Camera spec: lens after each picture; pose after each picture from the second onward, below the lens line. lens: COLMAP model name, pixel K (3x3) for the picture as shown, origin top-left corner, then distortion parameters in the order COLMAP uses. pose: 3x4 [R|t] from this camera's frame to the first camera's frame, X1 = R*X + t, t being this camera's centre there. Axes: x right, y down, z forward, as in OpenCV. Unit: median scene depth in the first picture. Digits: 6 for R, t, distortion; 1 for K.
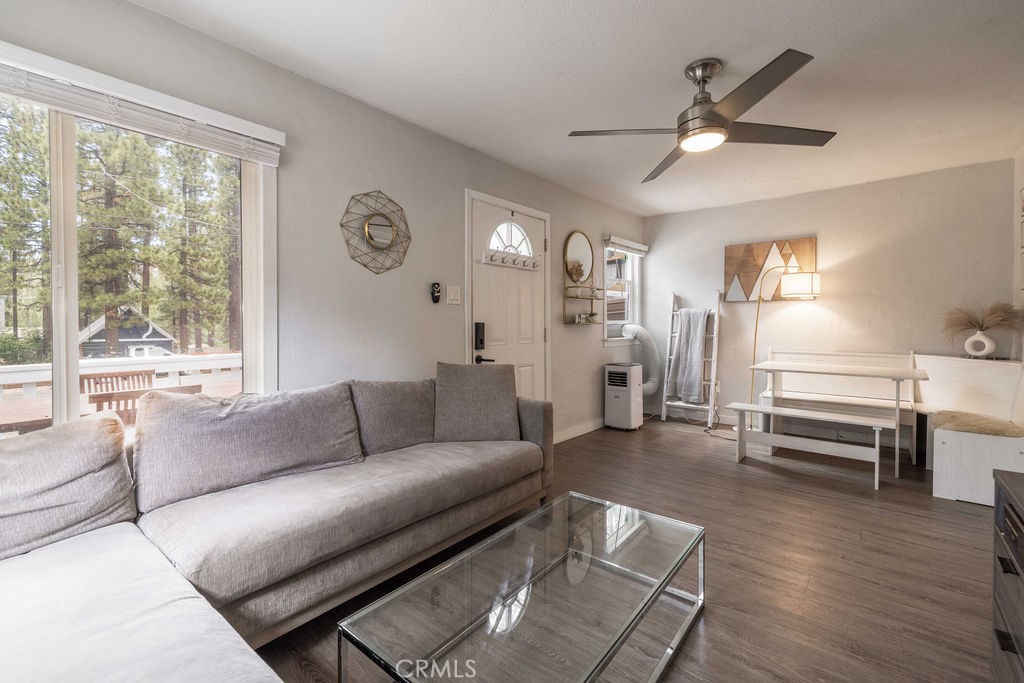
lens RADIAL K [[465.2, 0, 493.7], [0, 465.2, 325.5], [0, 0, 1]] dist [0.001103, -0.000234]
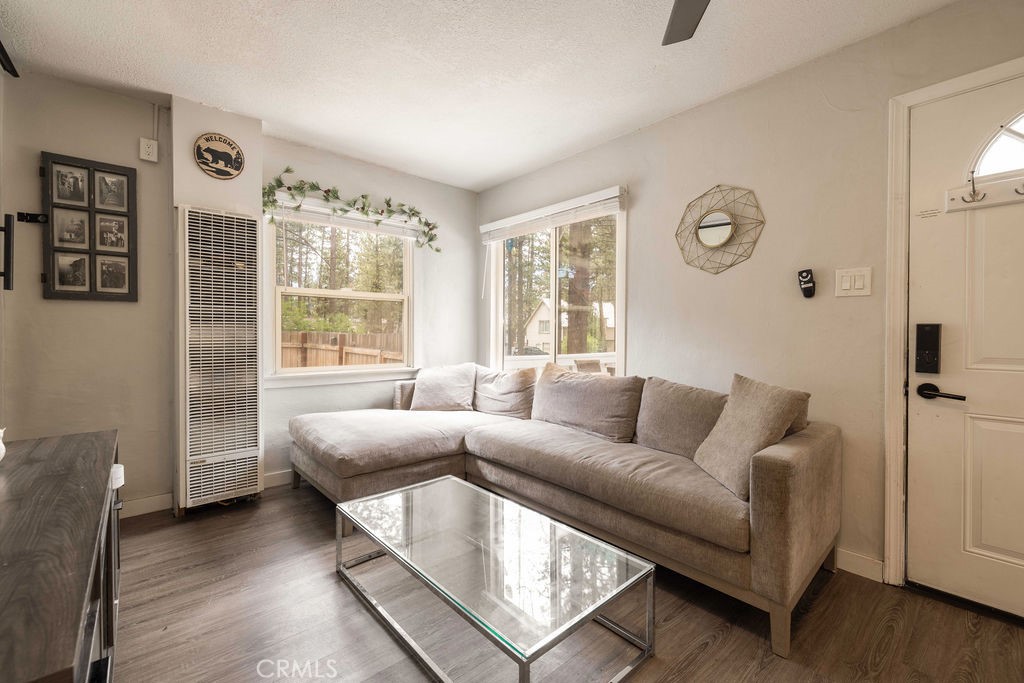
lens RADIAL K [[427.5, 0, 513.7], [0, 427.5, 335.6], [0, 0, 1]] dist [0.004520, -0.000001]
pose [[-0.153891, 0.009371, -0.988043, 0.595891], [-0.007190, 0.999918, 0.010604, 0.005951], [0.988062, 0.008735, -0.153811, 0.648234]]
